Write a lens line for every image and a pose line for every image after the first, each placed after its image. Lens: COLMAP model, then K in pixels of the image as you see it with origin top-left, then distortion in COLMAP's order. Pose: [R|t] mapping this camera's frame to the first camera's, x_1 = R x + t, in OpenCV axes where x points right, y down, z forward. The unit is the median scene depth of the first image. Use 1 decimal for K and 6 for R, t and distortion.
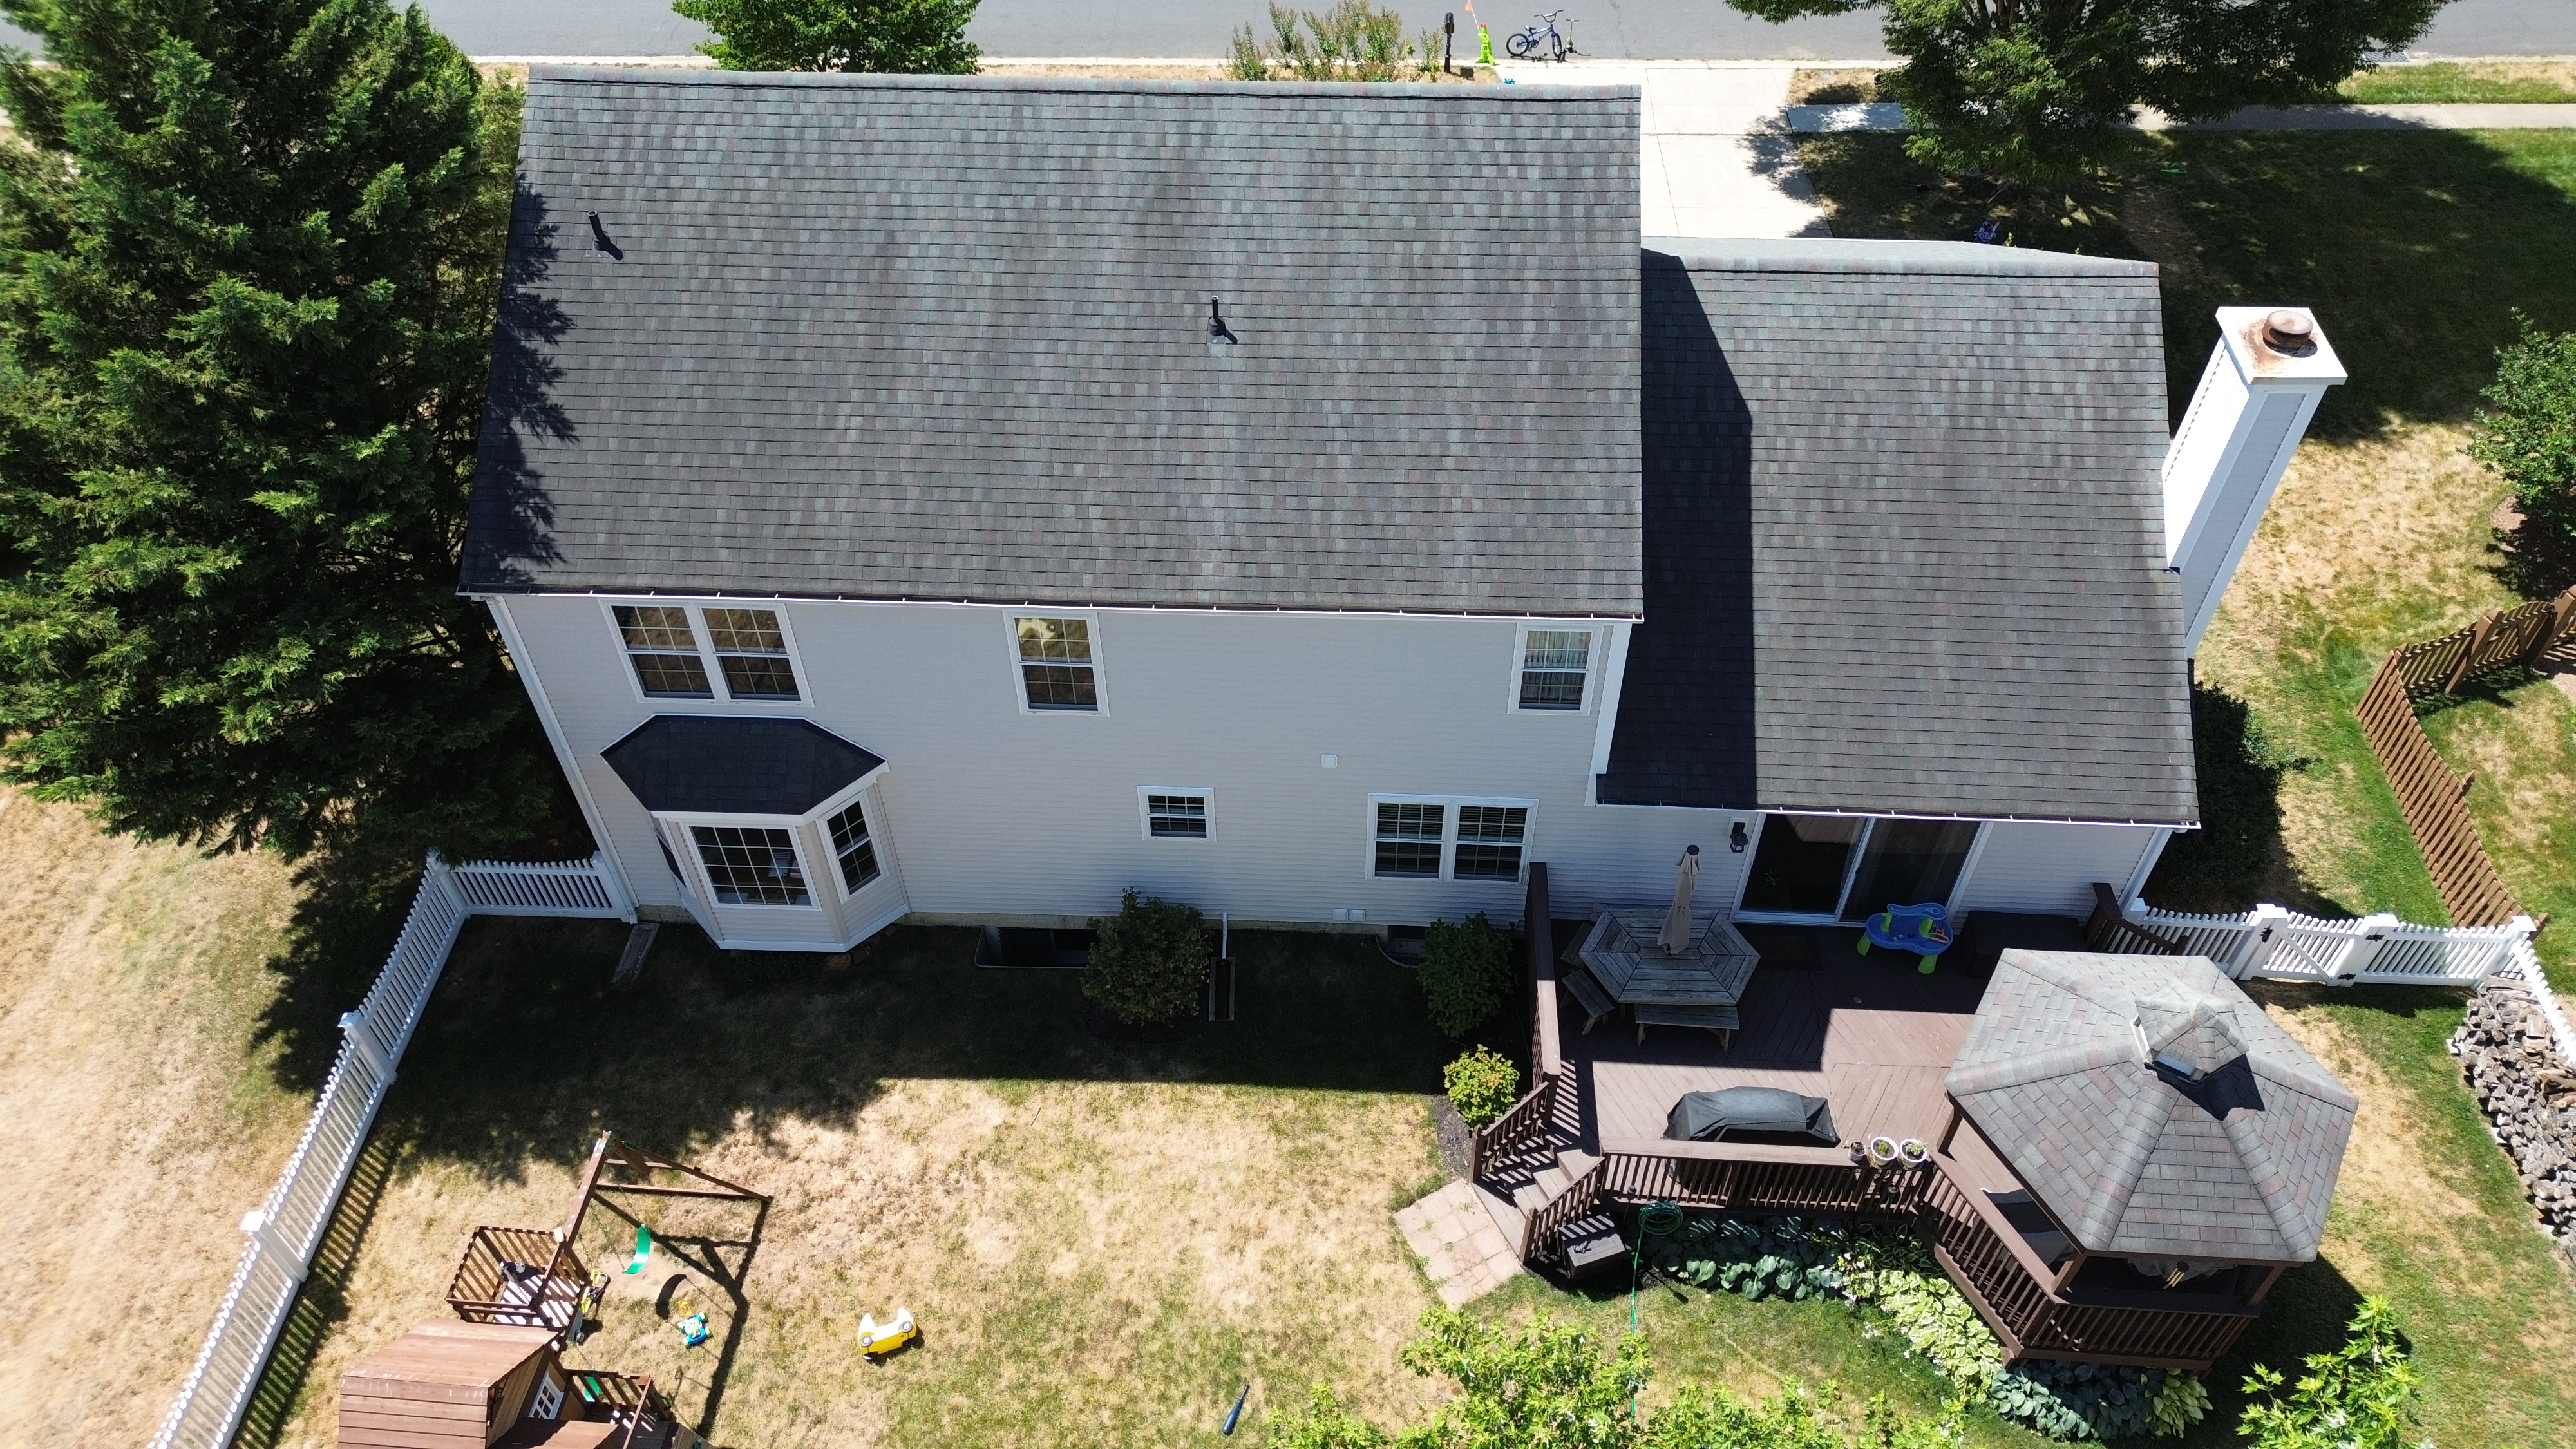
lens RADIAL K [[1828.7, 0, 1293.5], [0, 1828.7, 719.4], [0, 0, 1]] dist [0.053815, -0.044258]
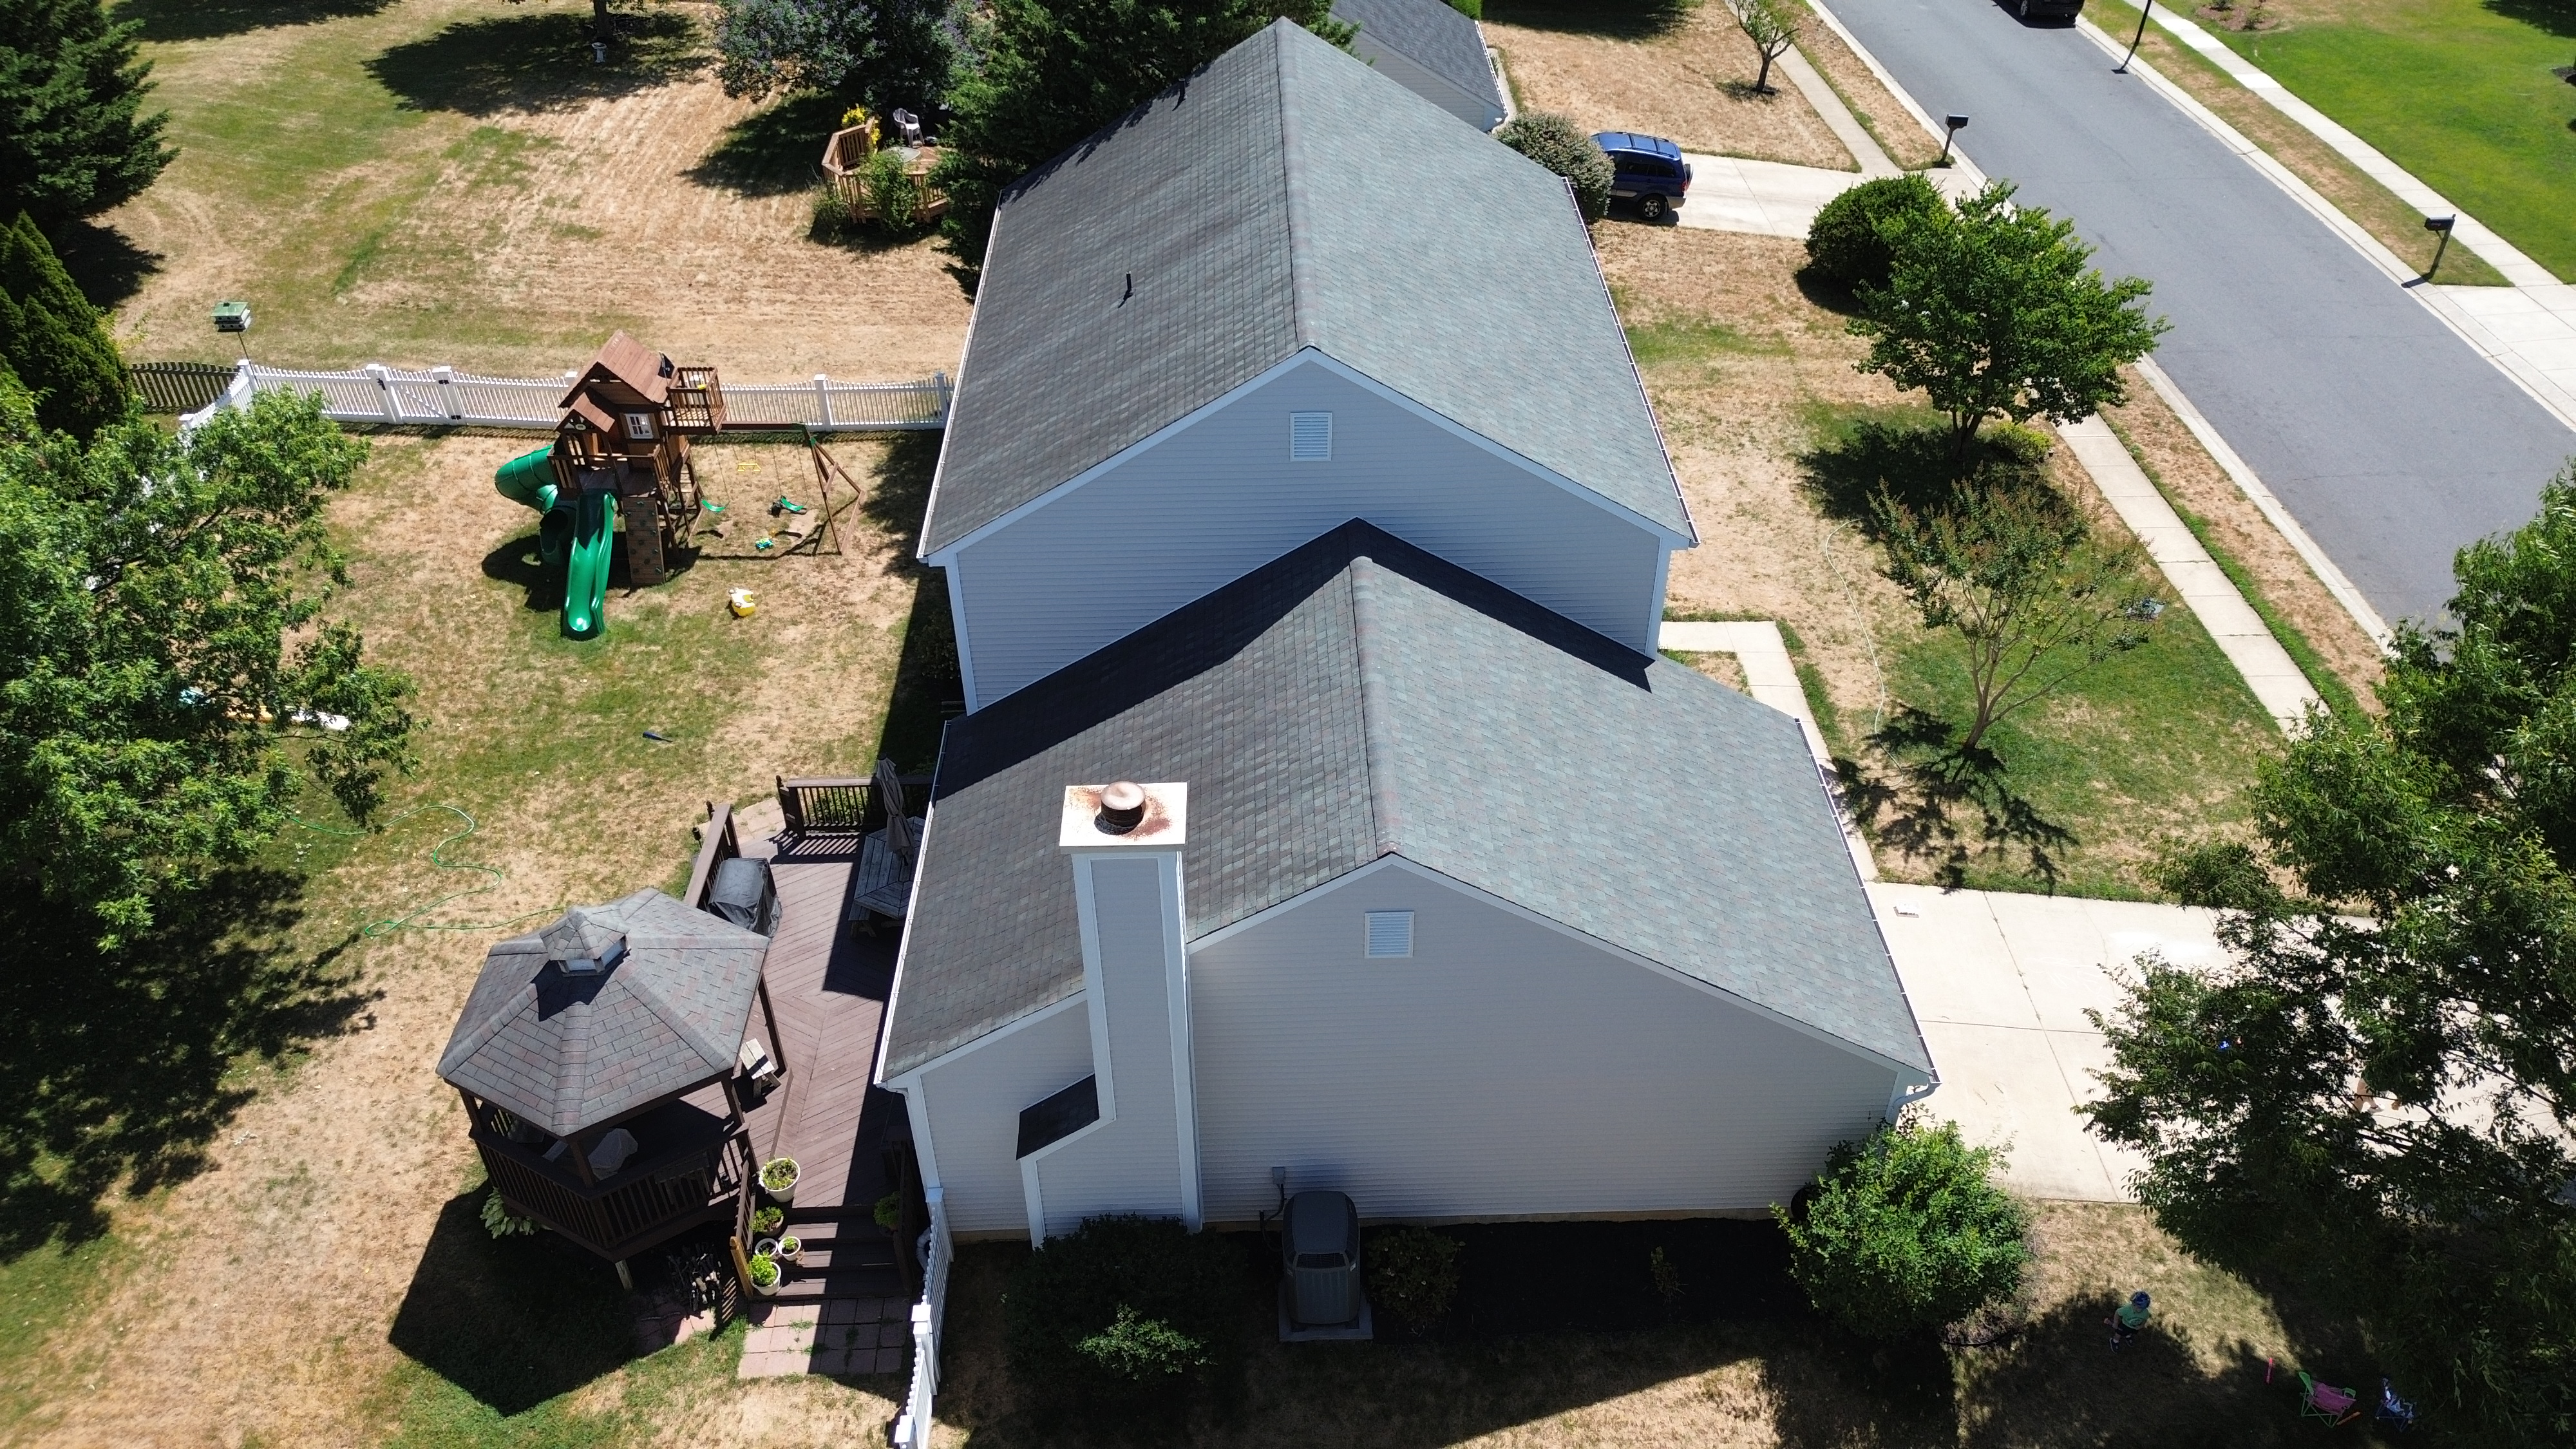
lens RADIAL K [[1828.7, 0, 1293.5], [0, 1828.7, 719.4], [0, 0, 1]] dist [0.053815, -0.044258]
pose [[0.076868, 0.632504, -0.770734, 1.118574], [-0.725088, 0.566051, 0.392215, -0.603067], [0.684352, 0.528701, 0.502132, 0.505824]]
